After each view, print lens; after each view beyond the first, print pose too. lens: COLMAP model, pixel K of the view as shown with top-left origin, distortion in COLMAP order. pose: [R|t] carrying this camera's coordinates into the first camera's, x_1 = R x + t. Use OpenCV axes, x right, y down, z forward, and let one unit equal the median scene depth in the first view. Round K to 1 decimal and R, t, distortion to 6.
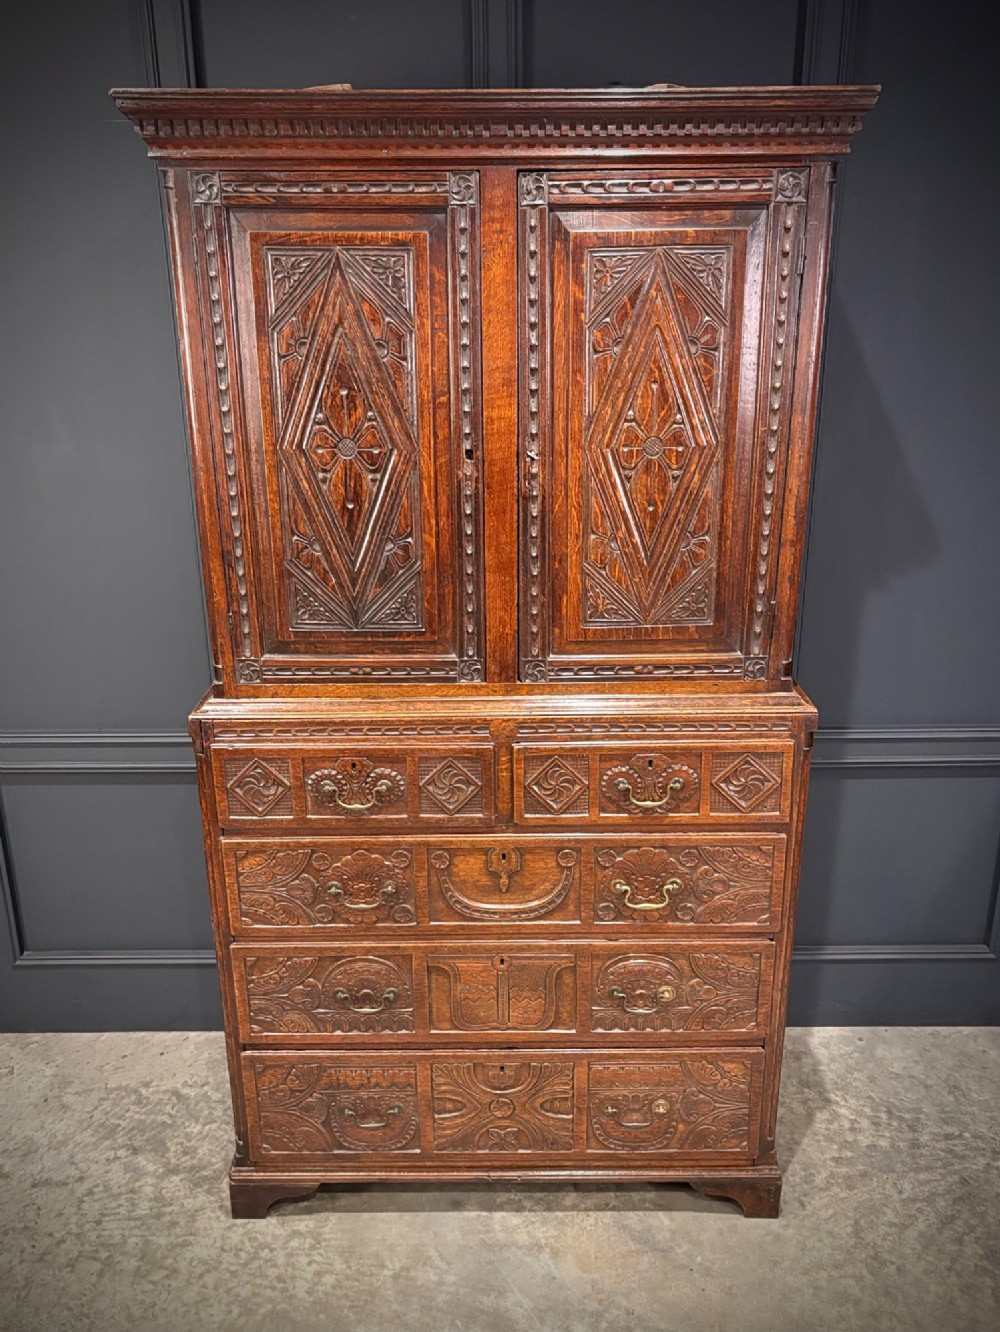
lens RADIAL K [[1036.6, 0, 512.5], [0, 1036.6, 692.4], [0, 0, 1]] dist [0.074694, -0.080554]
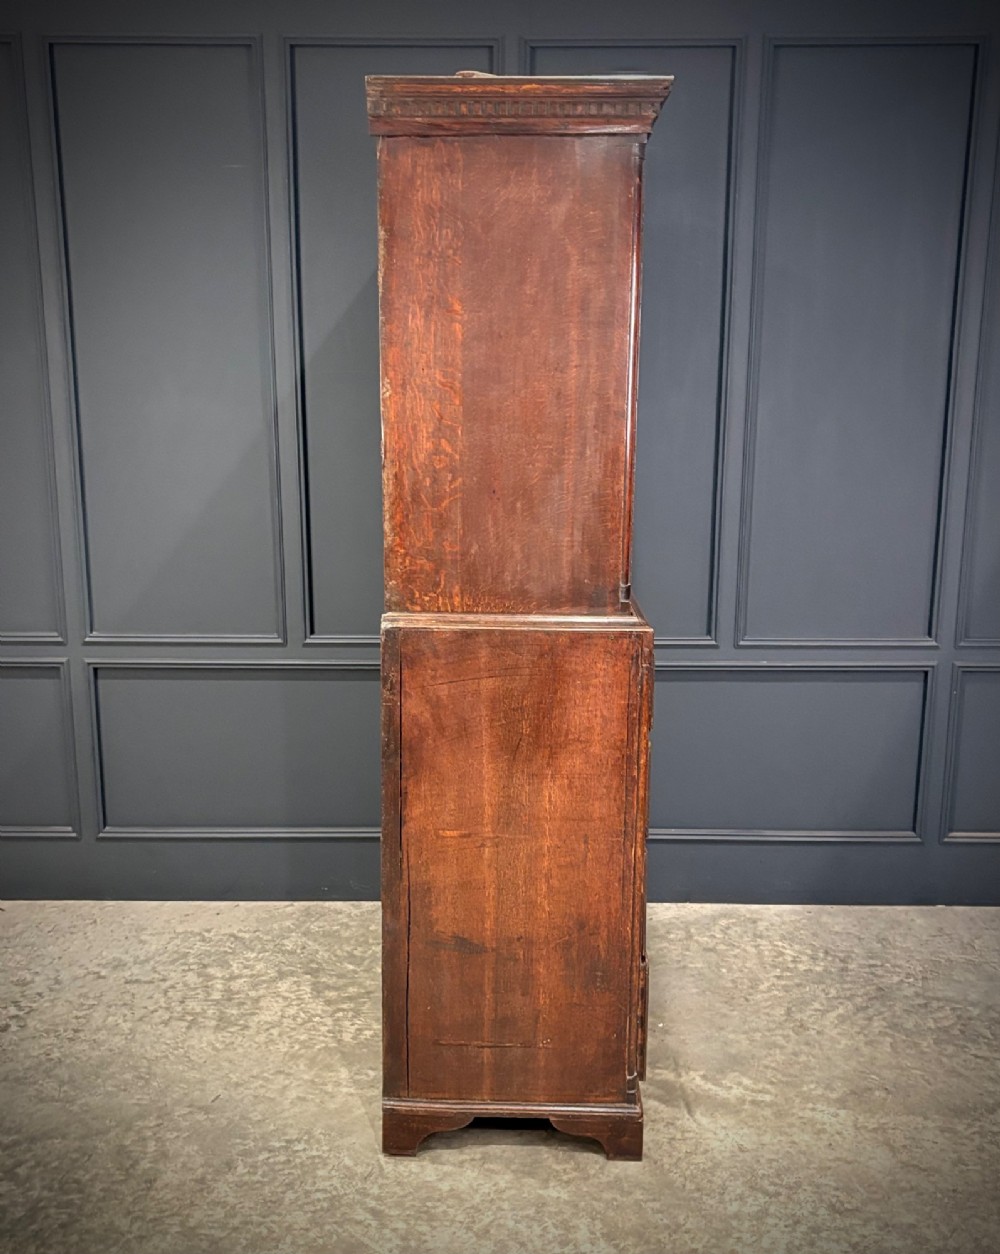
lens RADIAL K [[1116.7, 0, 503.4], [0, 1116.7, 642.0], [0, 0, 1]] dist [-0.002612, 0.024979]
pose [[0.999900, 0.010523, -0.009411, -0.003712], [-0.011471, 0.994191, -0.107014, 0.230521], [0.008231, 0.107111, 0.994213, -0.386555]]
